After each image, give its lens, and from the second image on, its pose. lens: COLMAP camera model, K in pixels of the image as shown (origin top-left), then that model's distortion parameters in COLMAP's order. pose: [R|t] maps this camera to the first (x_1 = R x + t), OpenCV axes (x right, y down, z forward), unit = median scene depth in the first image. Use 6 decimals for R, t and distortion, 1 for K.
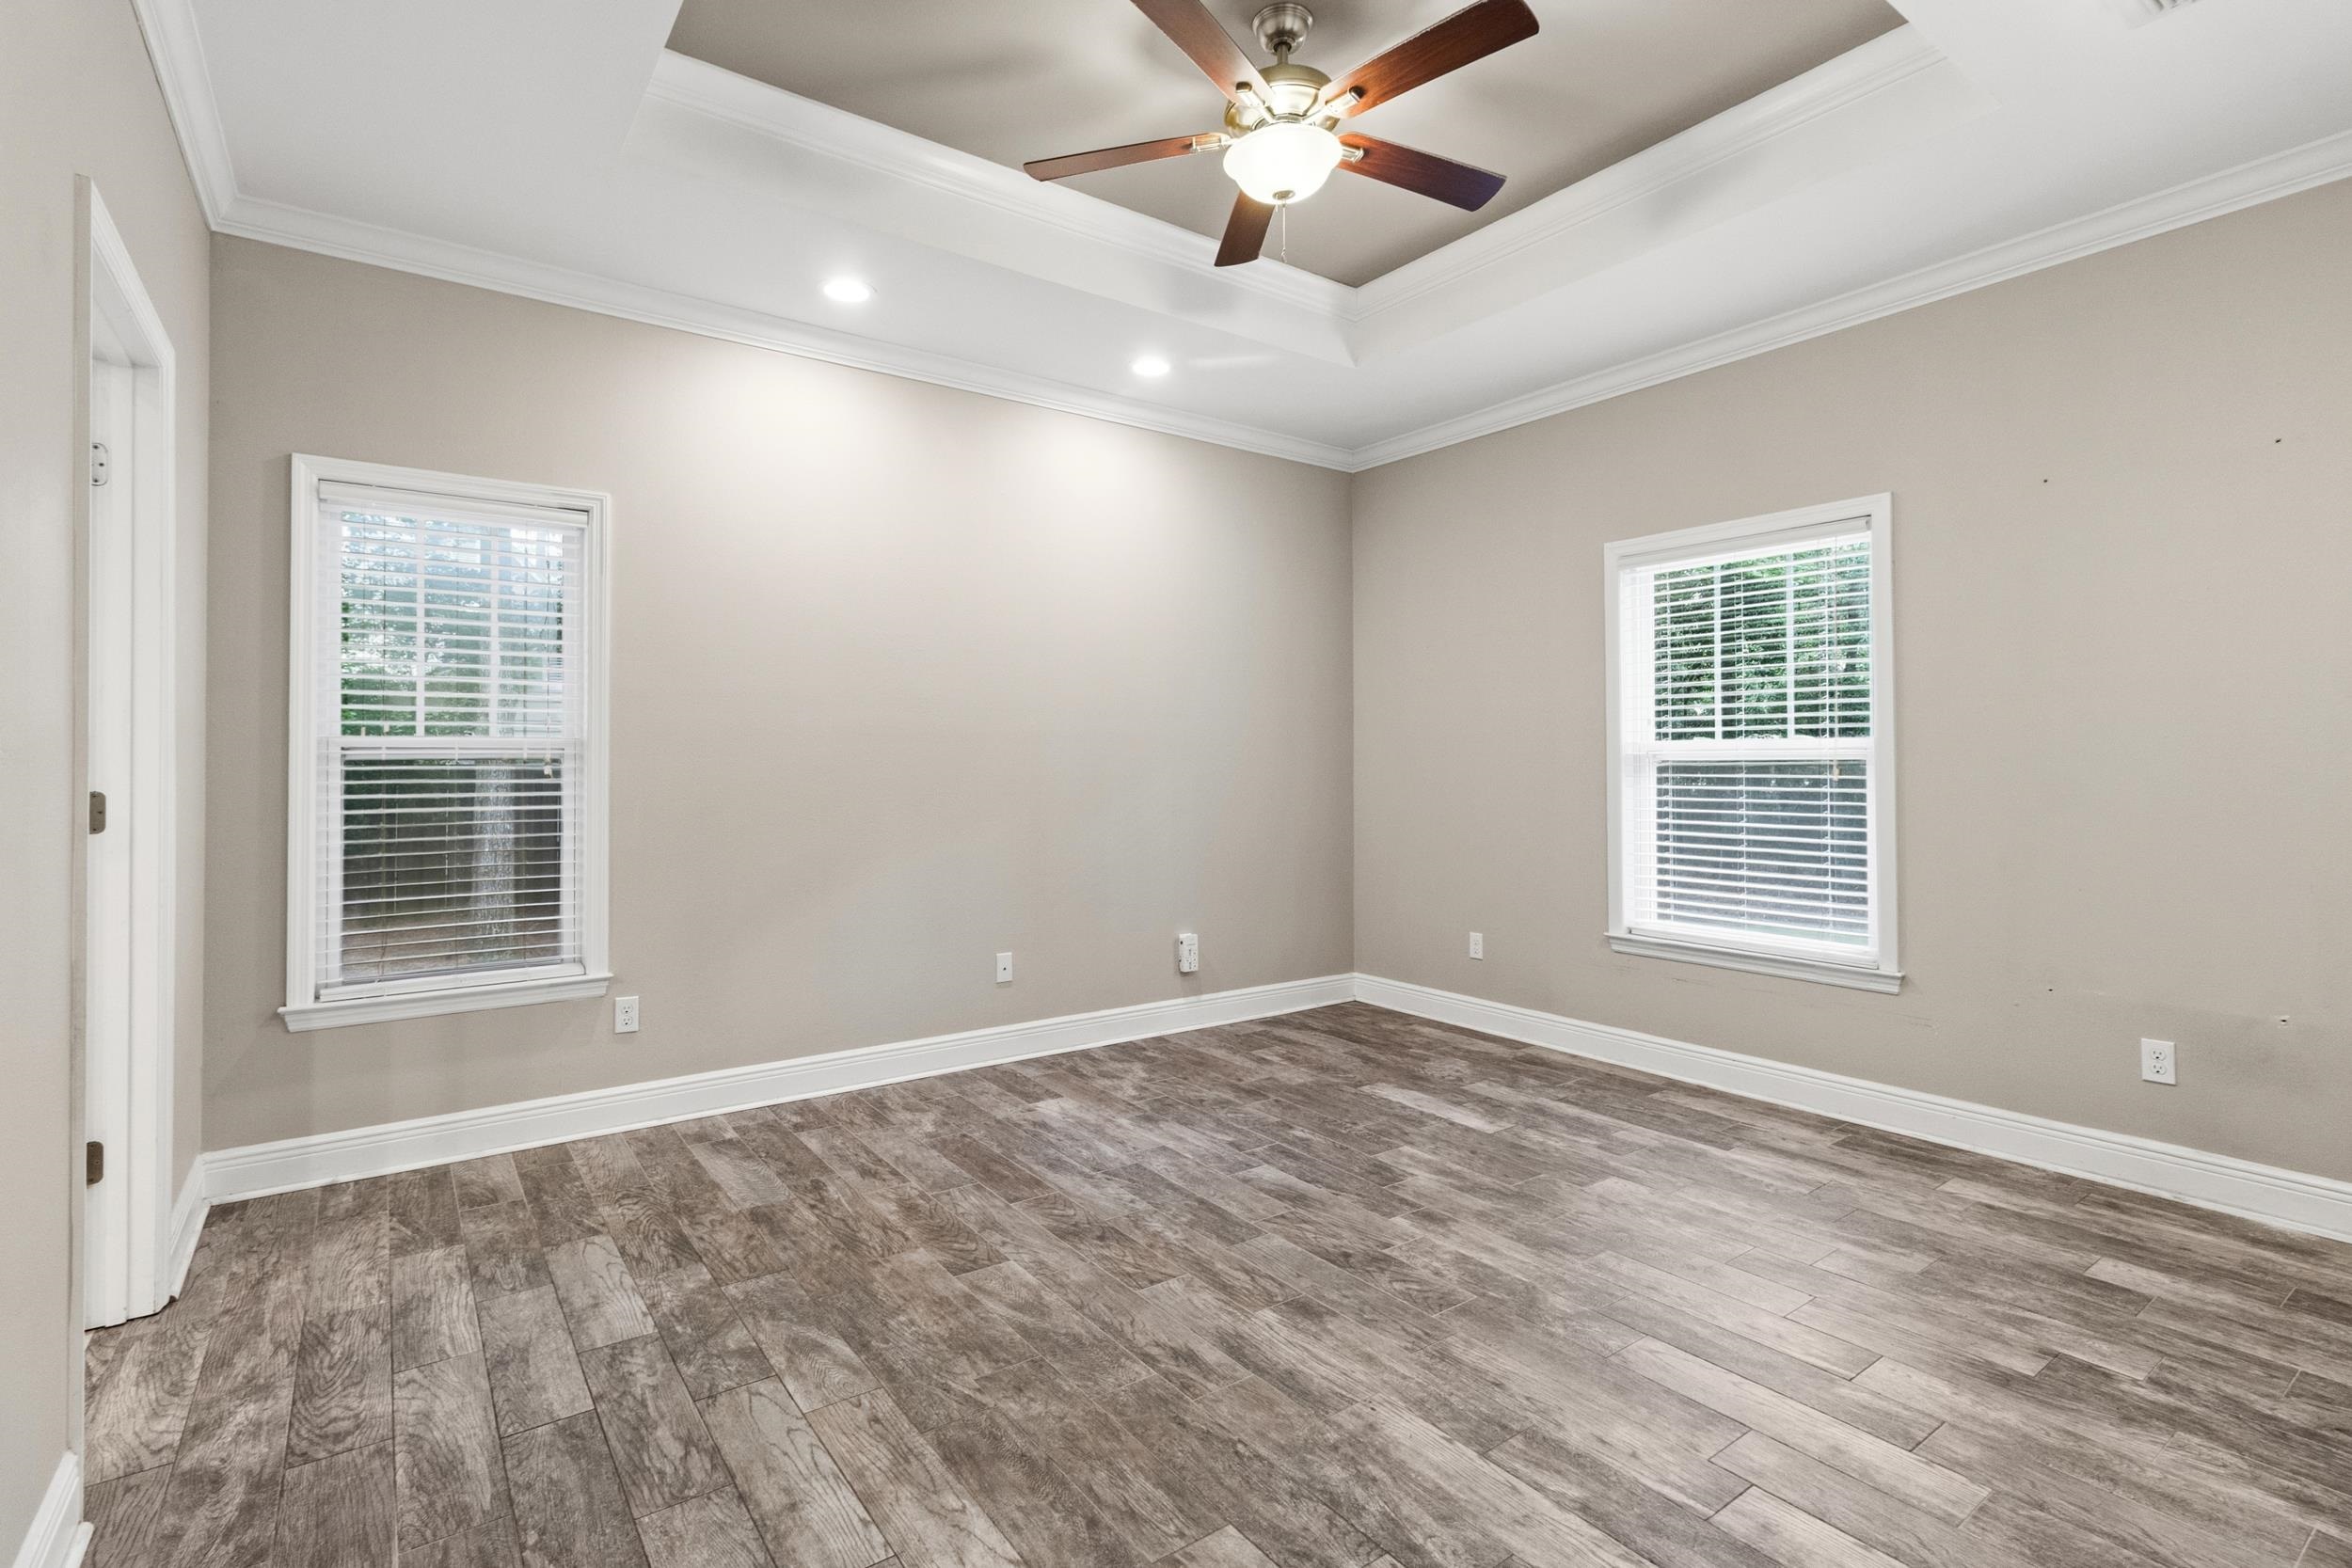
lens RADIAL K [[1108.2, 0, 1163.8], [0, 1108.2, 776.7], [0, 0, 1]] dist [0.004394, -0.002268]
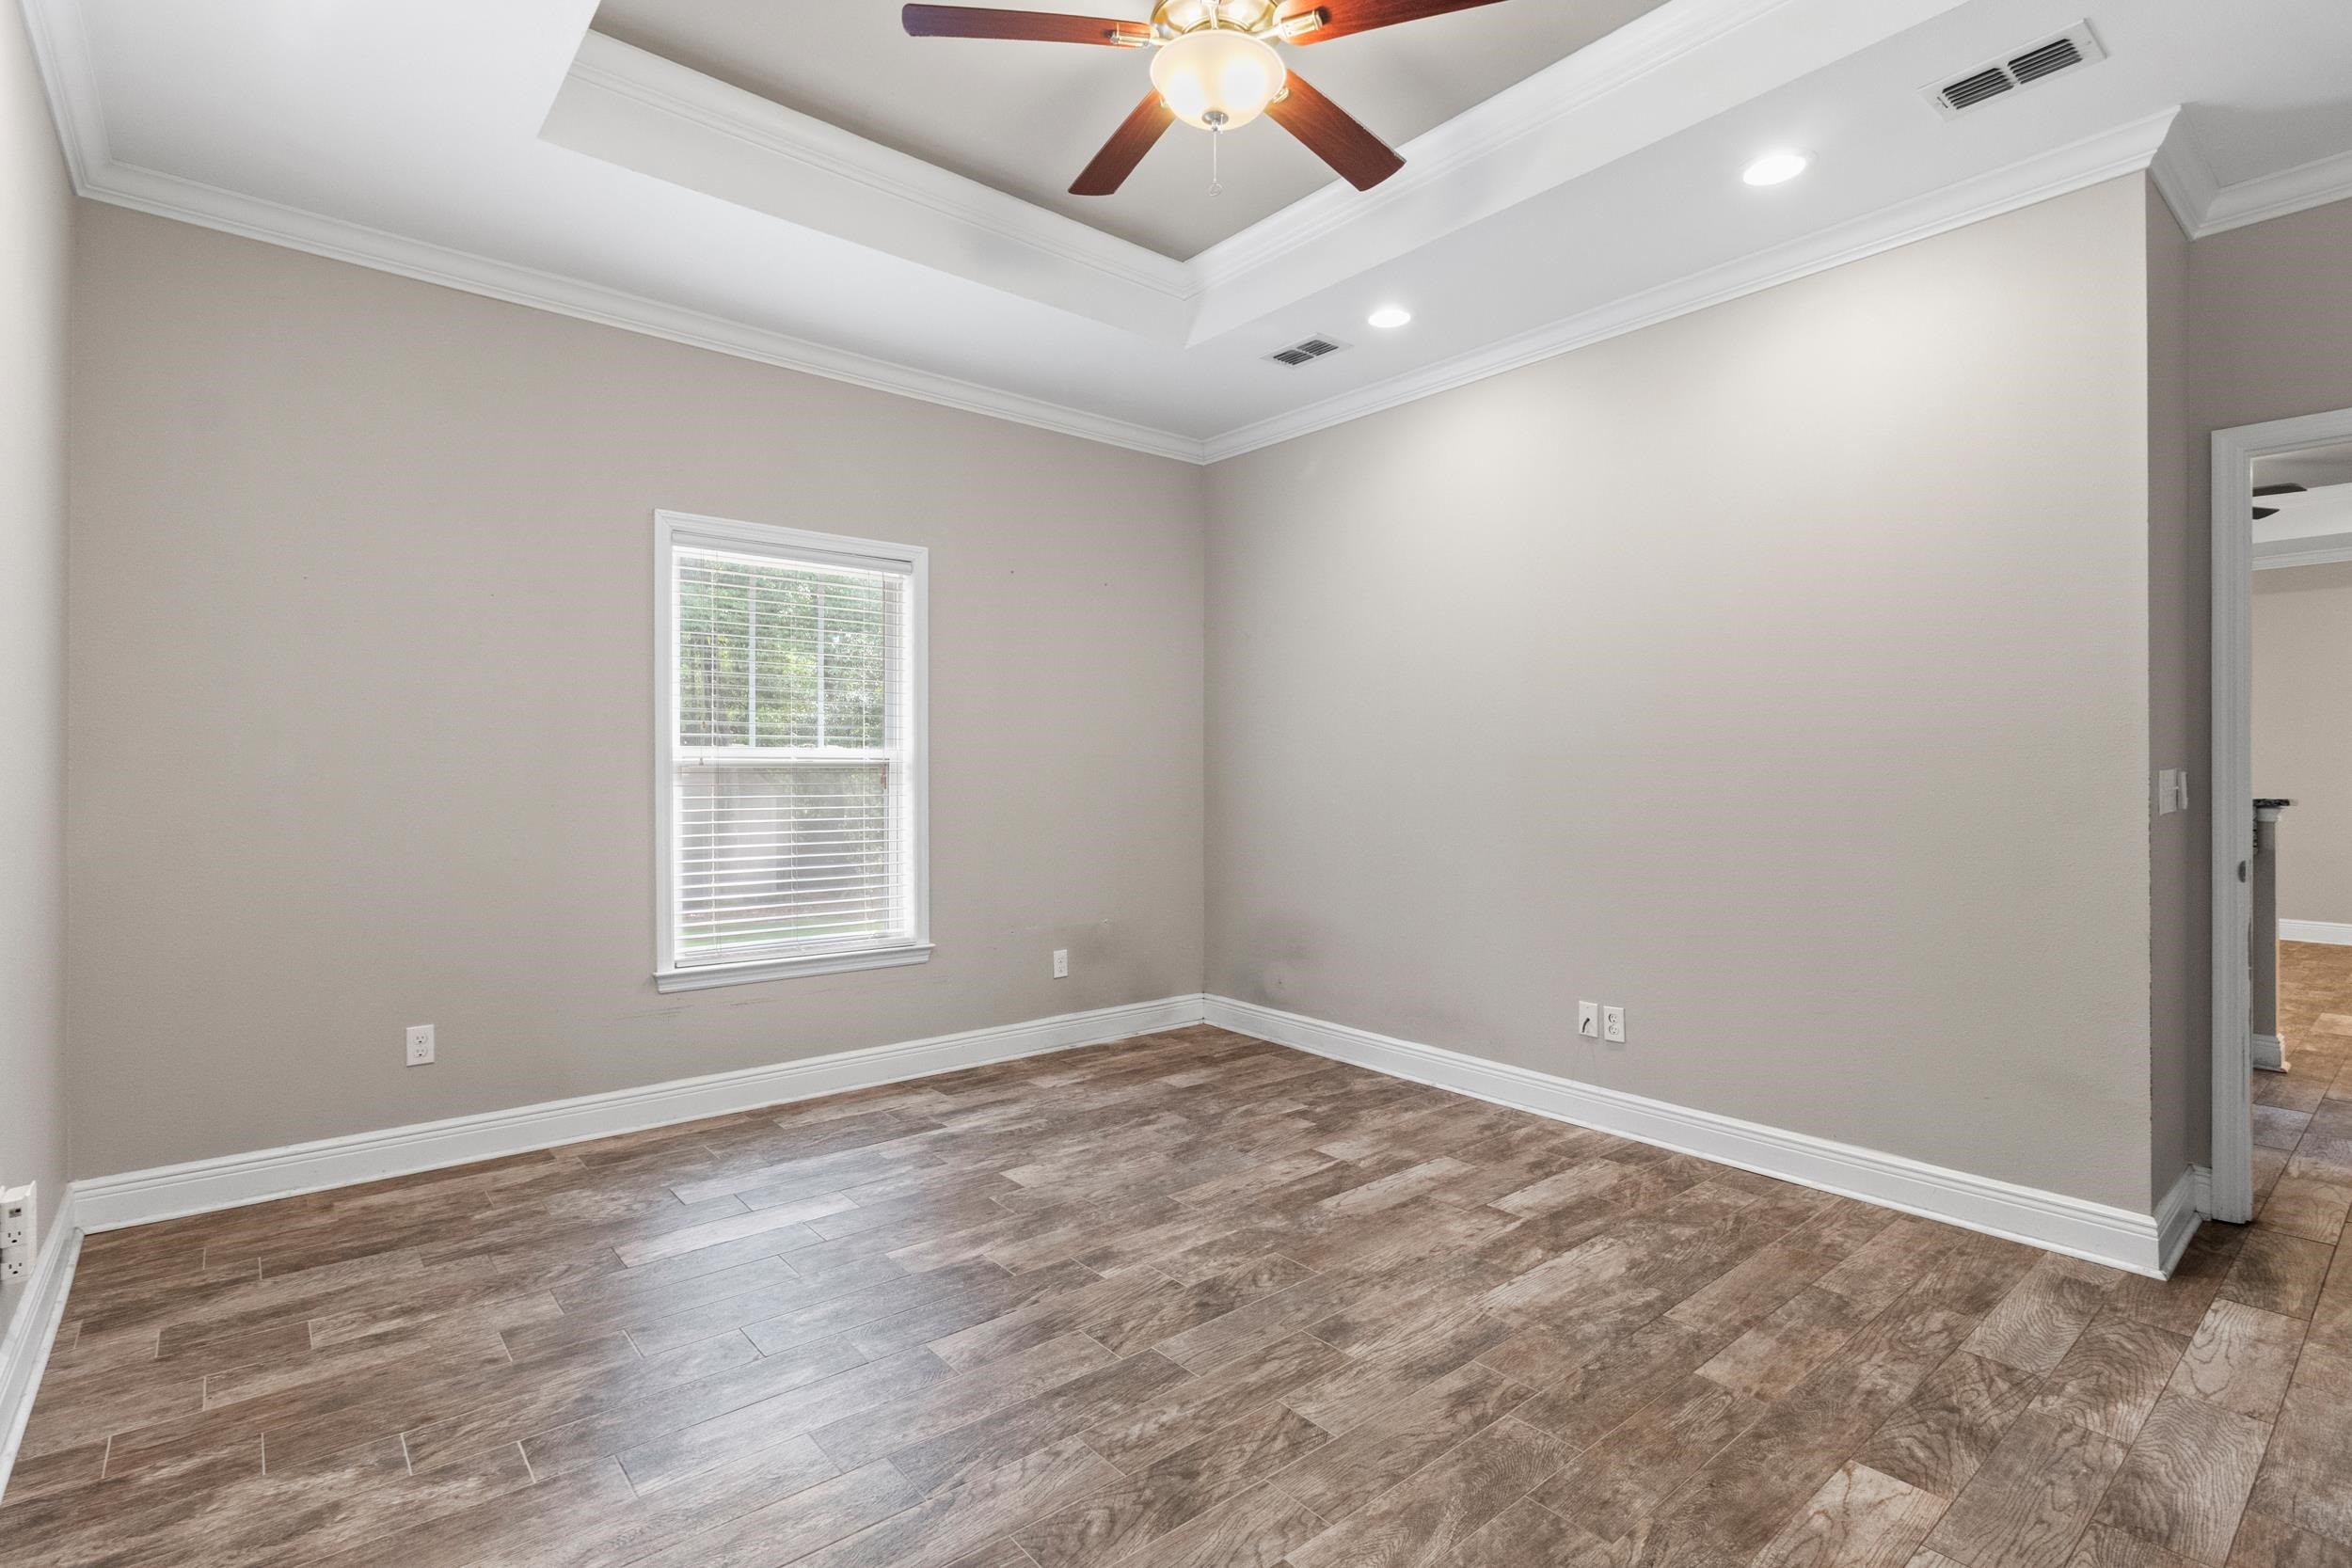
lens RADIAL K [[1108.2, 0, 1162.0], [0, 1108.2, 781.6], [0, 0, 1]] dist [0.004394, -0.002268]
pose [[-0.073026, -0.007797, 0.997300, -0.728542], [0.009287, 0.999921, 0.008497, -0.012165], [-0.997287, 0.009882, -0.072948, 1.065091]]
